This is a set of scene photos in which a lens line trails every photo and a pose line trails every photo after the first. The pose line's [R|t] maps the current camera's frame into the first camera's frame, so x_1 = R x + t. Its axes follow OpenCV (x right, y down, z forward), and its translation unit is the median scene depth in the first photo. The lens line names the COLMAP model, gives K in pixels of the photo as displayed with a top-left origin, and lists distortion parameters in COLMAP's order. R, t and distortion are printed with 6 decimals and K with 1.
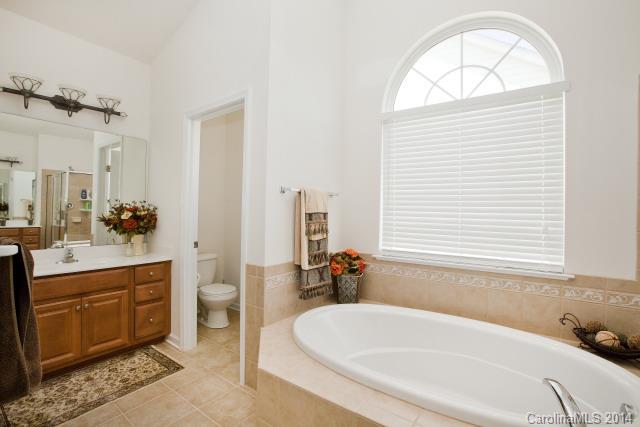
lens RADIAL K [[303.6, 0, 319.9], [0, 303.6, 208.1], [0, 0, 1]] dist [-0.022559, 0.000300]
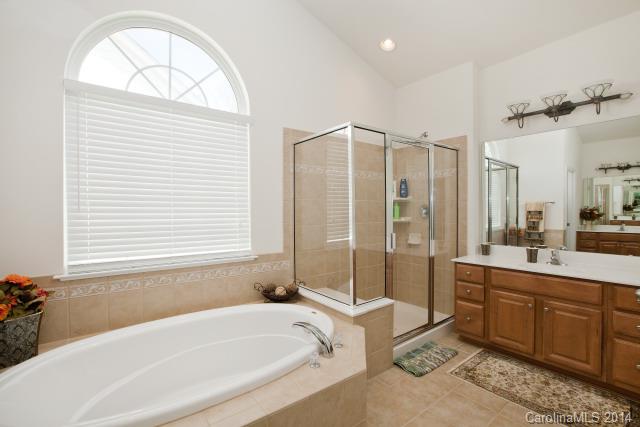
lens RADIAL K [[292.7, 0, 320.0], [0, 292.7, 213.5], [0, 0, 1]] dist [-0.001489, -0.000023]
pose [[0.304289, -0.019661, 0.952377, -0.316949], [0.004224, 0.999805, 0.019290, -0.001229], [-0.952570, -0.001847, 0.304312, 0.235950]]
